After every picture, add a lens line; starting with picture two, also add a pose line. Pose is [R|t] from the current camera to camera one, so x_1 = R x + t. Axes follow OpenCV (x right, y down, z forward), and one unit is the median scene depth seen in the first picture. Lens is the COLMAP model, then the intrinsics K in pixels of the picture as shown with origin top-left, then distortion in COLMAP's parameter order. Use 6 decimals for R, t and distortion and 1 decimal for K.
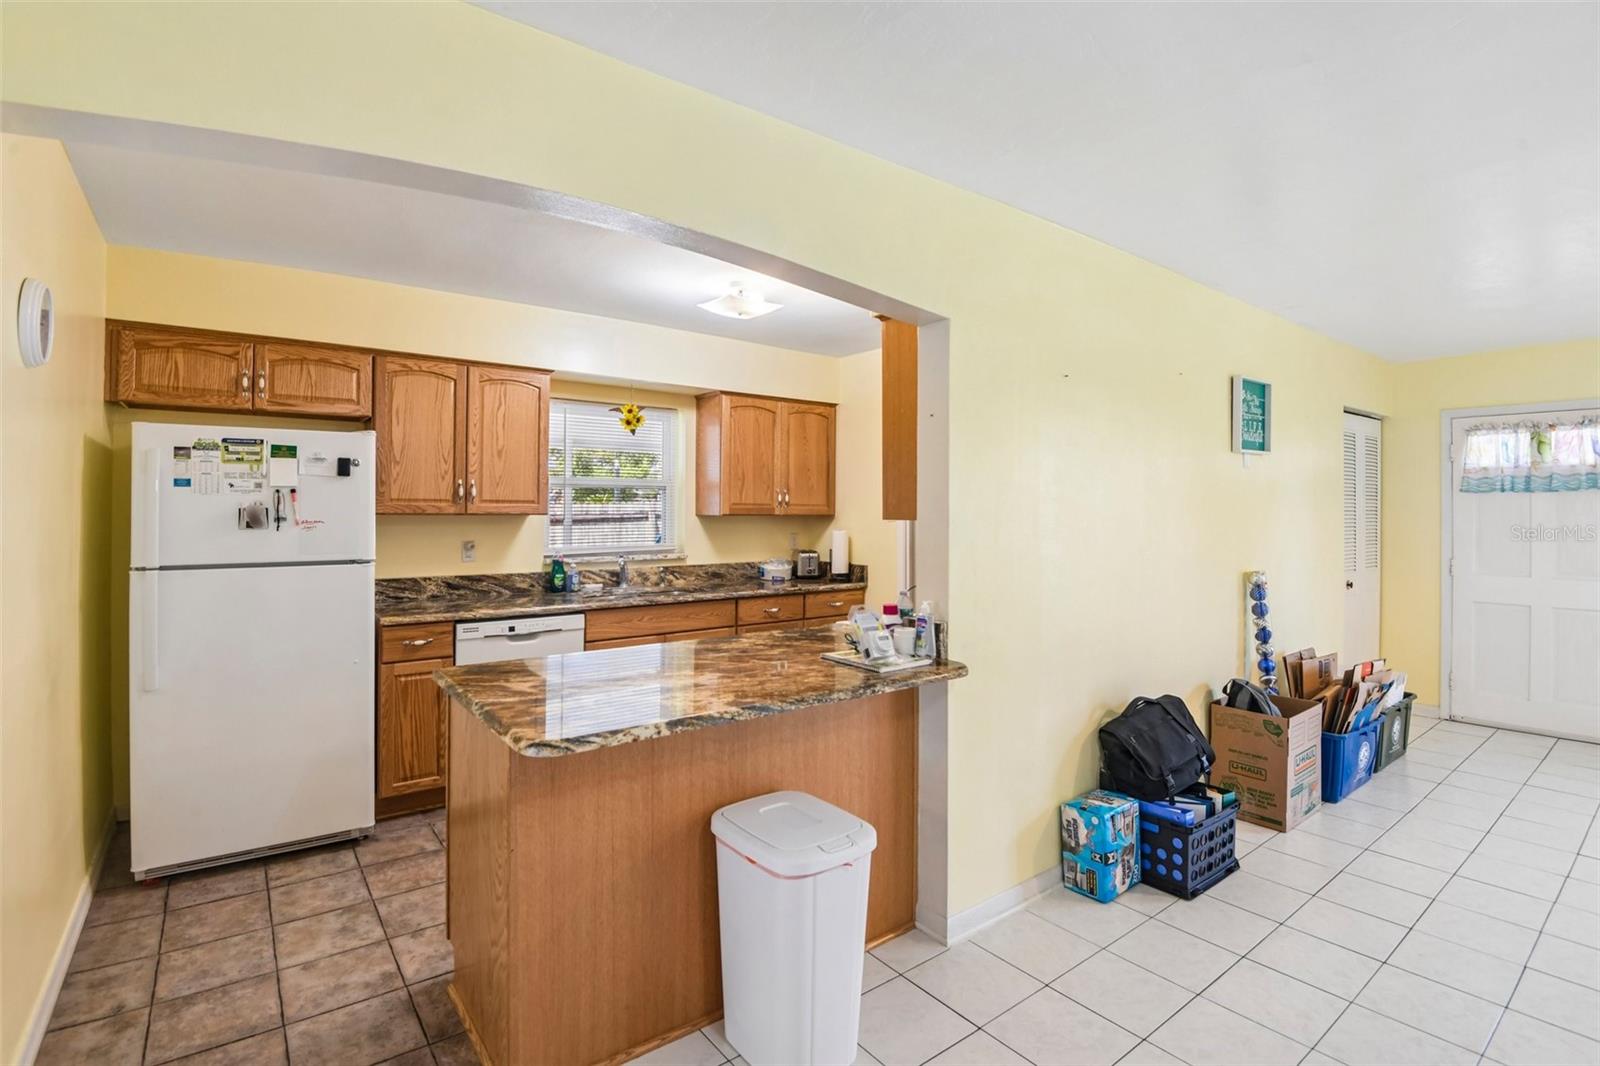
lens RADIAL K [[752.3, 0, 802.4], [0, 752.3, 493.0], [0, 0, 1]] dist [-0.018045, -0.012556]
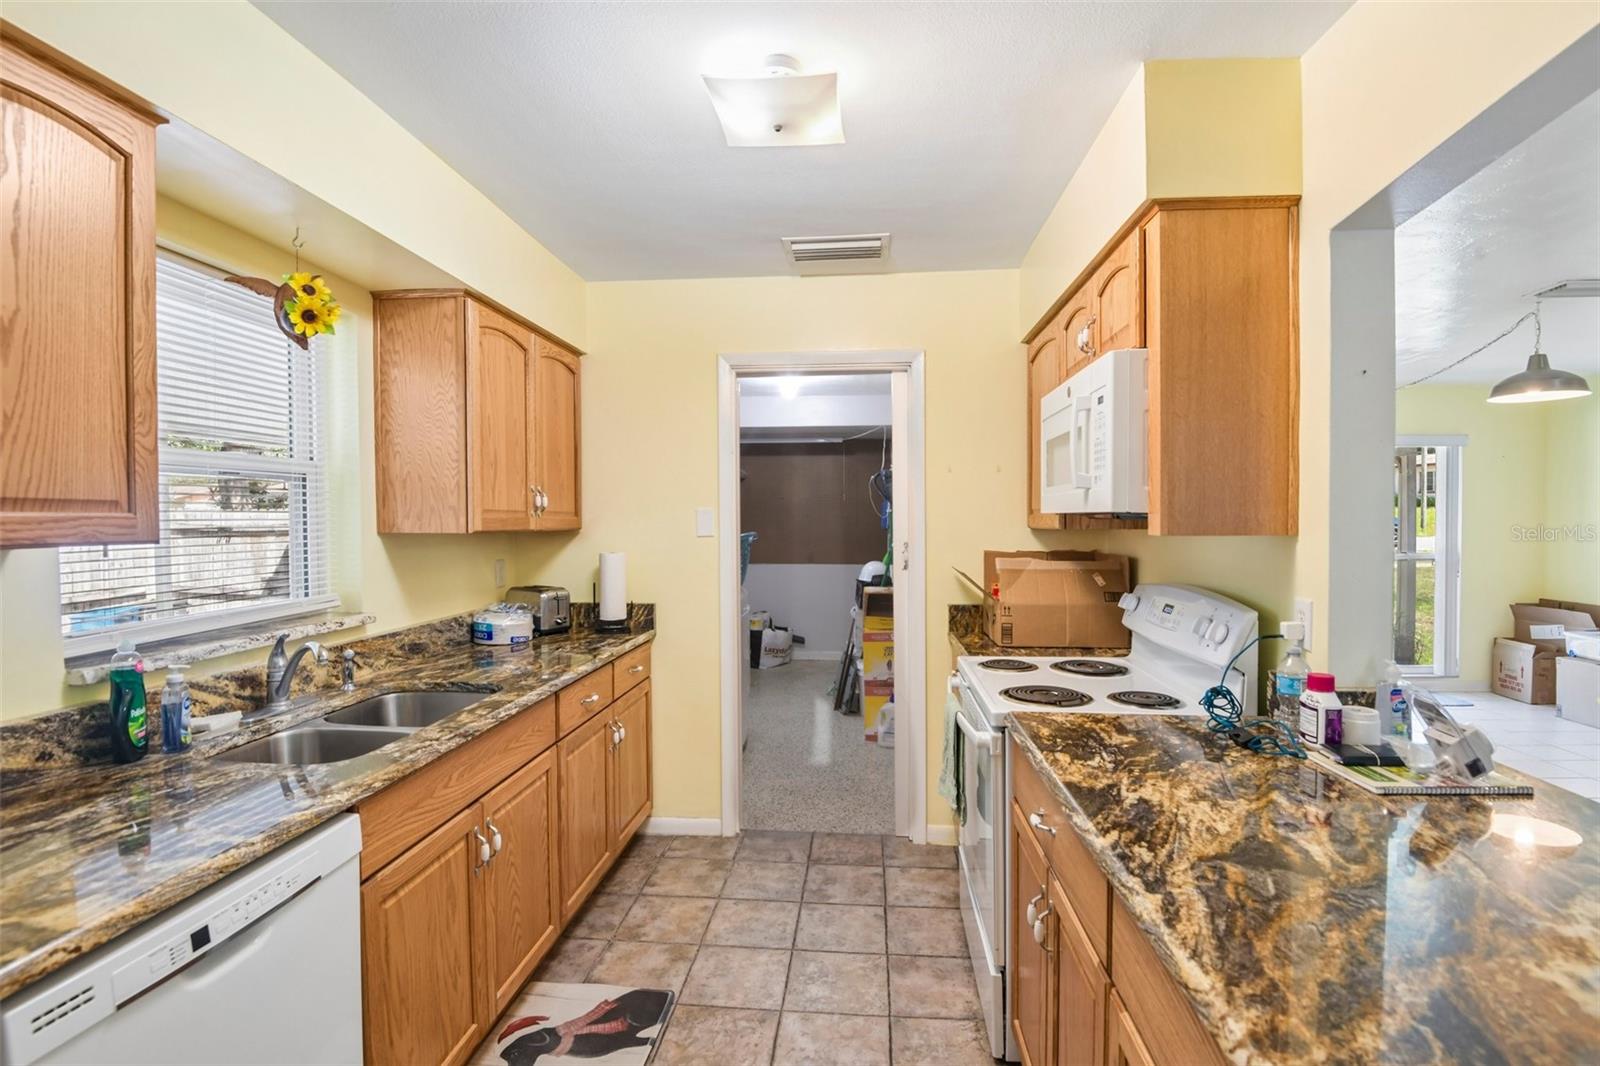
lens RADIAL K [[752.3, 0, 796.2], [0, 752.3, 522.4], [0, 0, 1]] dist [-0.018045, -0.012556]
pose [[0.690511, -0.011454, 0.723231, -0.384078], [-0.008634, 0.999673, 0.024076, 0.009546], [-0.723271, -0.022869, 0.690186, 0.571188]]
